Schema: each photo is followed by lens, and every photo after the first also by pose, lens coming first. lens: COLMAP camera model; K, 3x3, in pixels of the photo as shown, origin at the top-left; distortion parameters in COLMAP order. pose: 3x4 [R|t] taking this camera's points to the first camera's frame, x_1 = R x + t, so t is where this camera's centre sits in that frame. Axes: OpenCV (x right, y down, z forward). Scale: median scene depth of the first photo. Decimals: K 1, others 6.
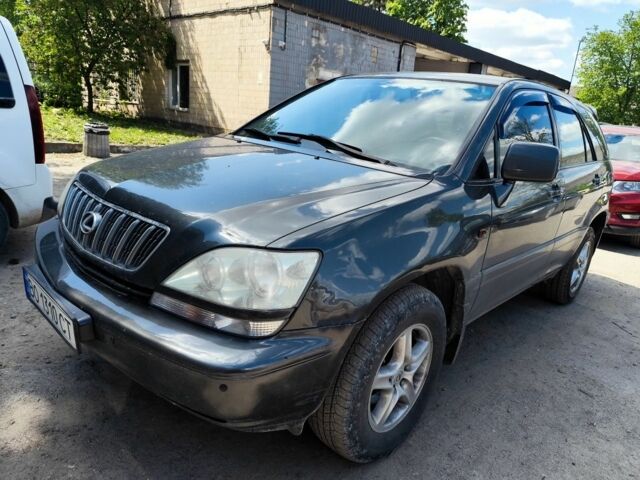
lens RADIAL K [[427.7, 0, 322.3], [0, 427.7, 239.6], [0, 0, 1]] dist [0.039979, -0.037221]
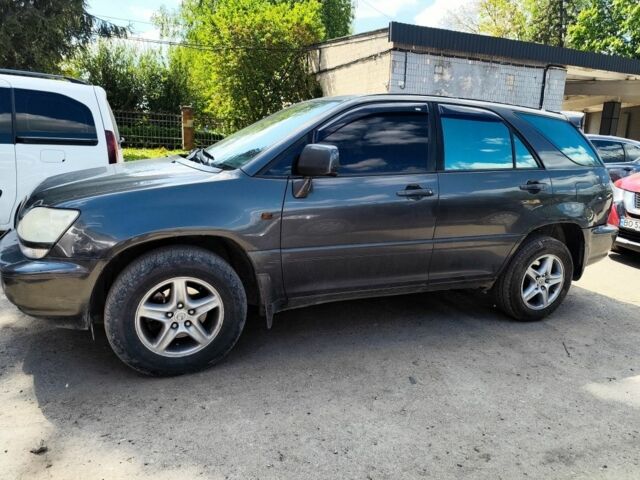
lens RADIAL K [[427.7, 0, 322.3], [0, 427.7, 239.6], [0, 0, 1]] dist [0.039979, -0.037221]
pose [[0.922418, 0.030976, -0.384948, 0.134023], [-0.064562, 0.995119, -0.074630, 0.018235], [0.380757, 0.093693, 0.919916, -0.010875]]
